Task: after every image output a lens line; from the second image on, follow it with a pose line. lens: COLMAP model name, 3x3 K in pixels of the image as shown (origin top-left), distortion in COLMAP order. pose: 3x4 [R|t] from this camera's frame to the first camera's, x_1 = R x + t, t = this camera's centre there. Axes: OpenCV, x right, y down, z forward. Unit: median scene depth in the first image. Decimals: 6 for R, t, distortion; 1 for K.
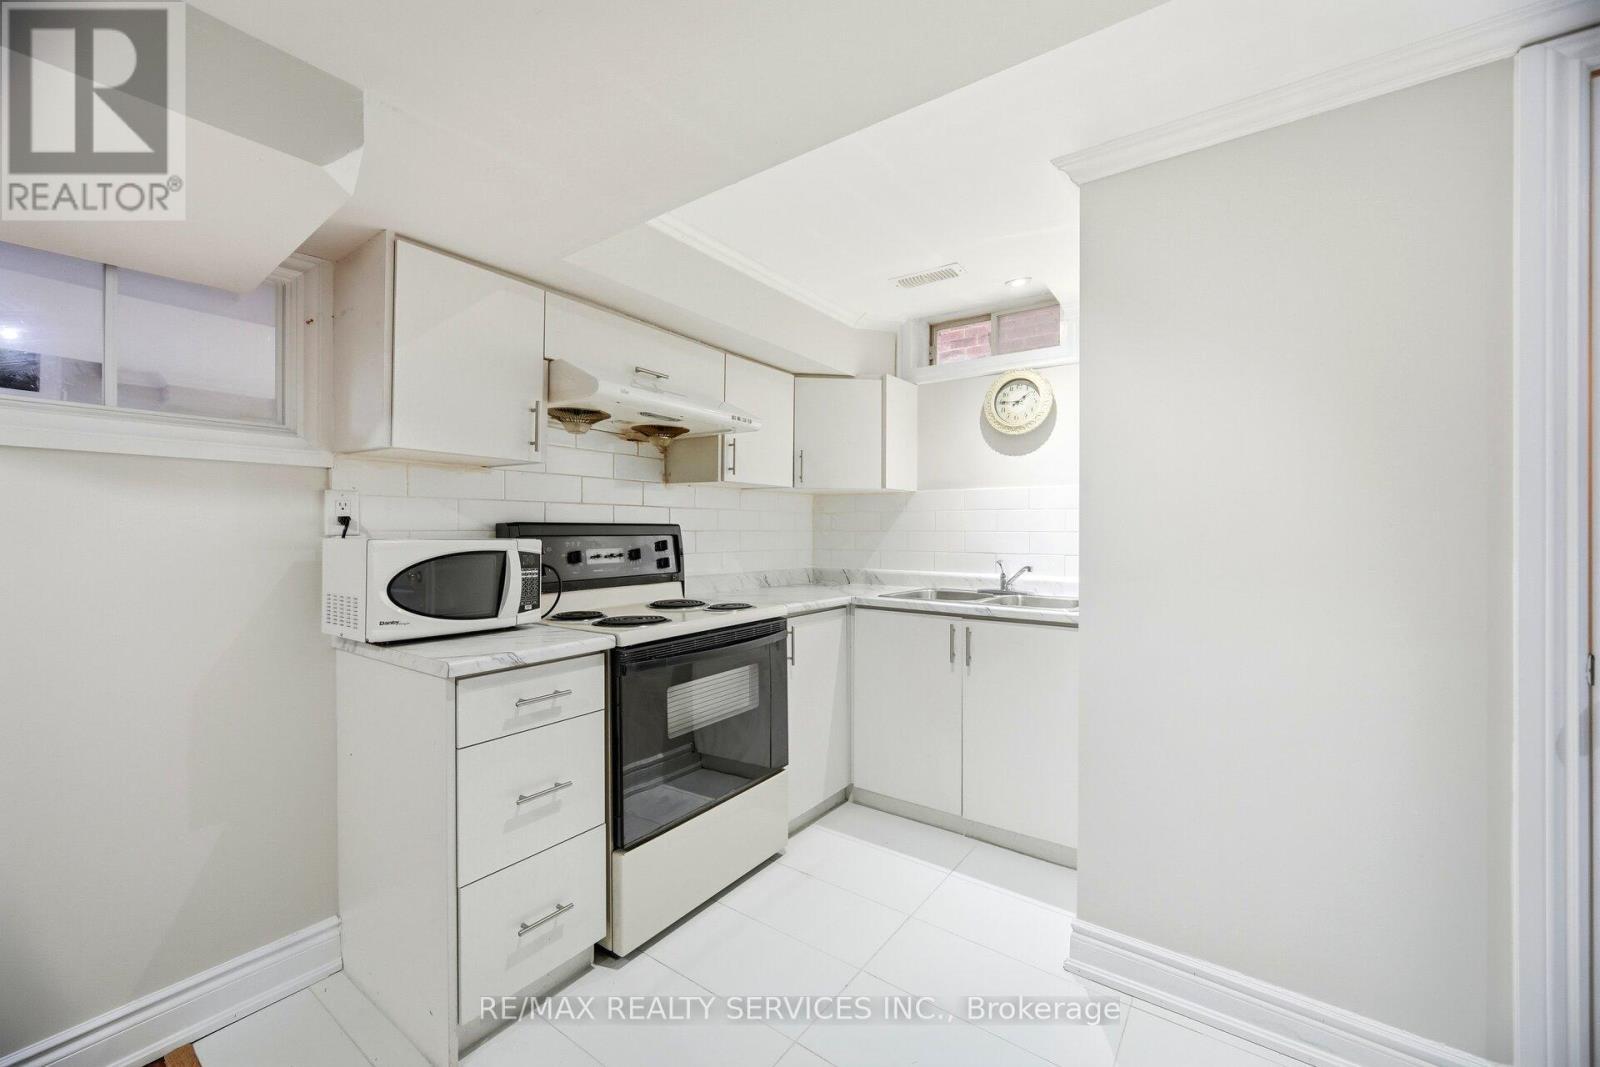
lens RADIAL K [[639.3, 0, 785.4], [0, 639.3, 527.5], [0, 0, 1]] dist [-0.000332, -0.000193]
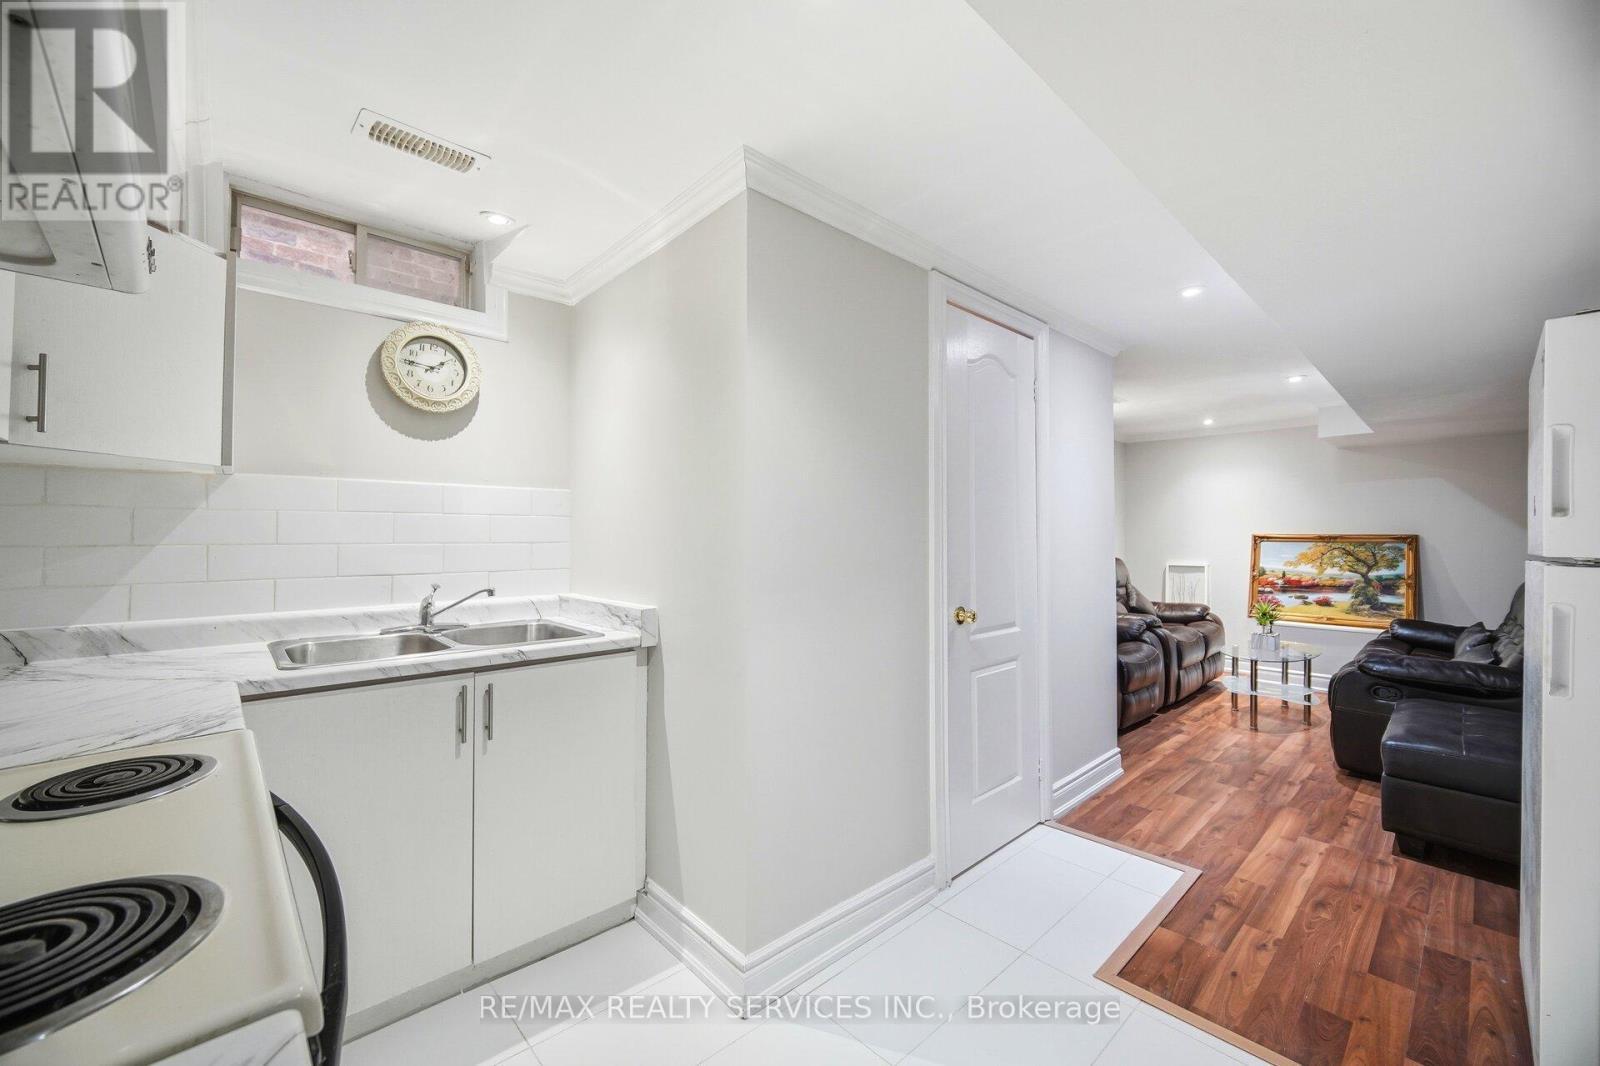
lens RADIAL K [[643.1, 0, 786.6], [0, 643.1, 522.0], [0, 0, 1]] dist [-0.002863, -0.000210]
pose [[0.192013, 0.015808, 0.981265, -0.336935], [-0.006078, 0.999870, -0.014919, -0.011336], [-0.981374, -0.003099, 0.192084, 0.537482]]
